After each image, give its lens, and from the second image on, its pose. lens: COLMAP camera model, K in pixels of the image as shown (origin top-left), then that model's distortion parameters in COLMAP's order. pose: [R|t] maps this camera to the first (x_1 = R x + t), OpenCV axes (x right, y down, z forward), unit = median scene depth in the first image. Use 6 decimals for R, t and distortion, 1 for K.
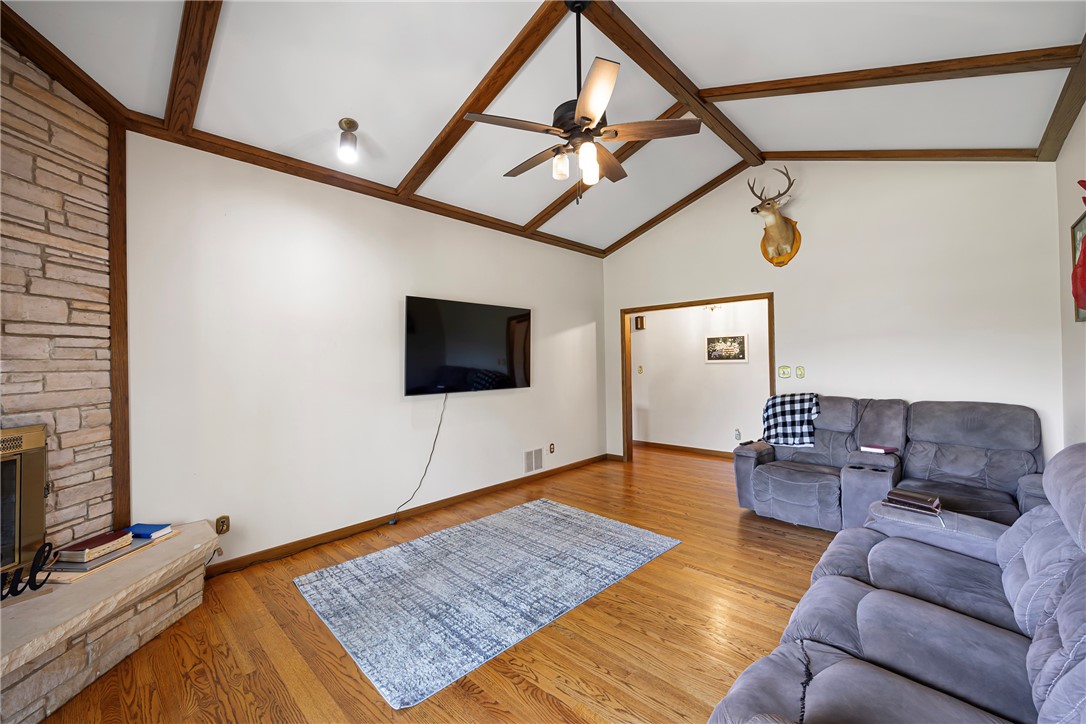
lens RADIAL K [[442.5, 0, 542.9], [0, 442.5, 356.8], [0, 0, 1]] dist [0.000248, 0.000115]
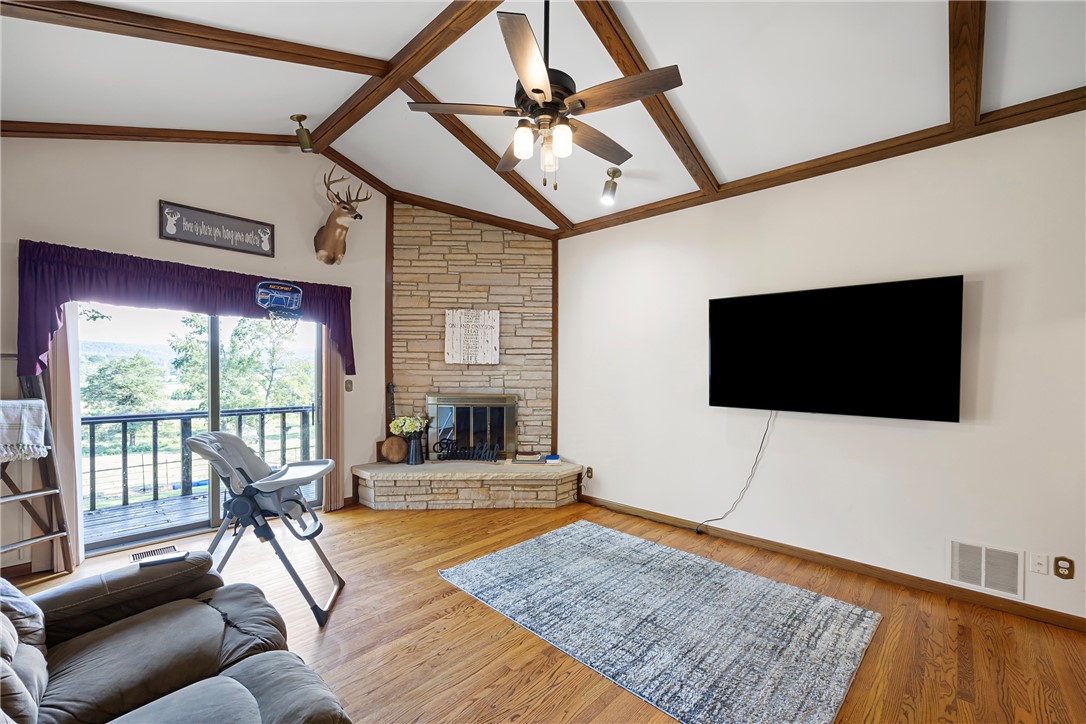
lens RADIAL K [[442.5, 0, 557.9], [0, 442.5, 377.4], [0, 0, 1]] dist [0.000248, 0.000115]
pose [[0.029873, 0.029745, -0.999111, 0.942352], [-0.003064, 0.999555, 0.029666, 0.001314], [0.999549, 0.002175, 0.029951, 0.979169]]
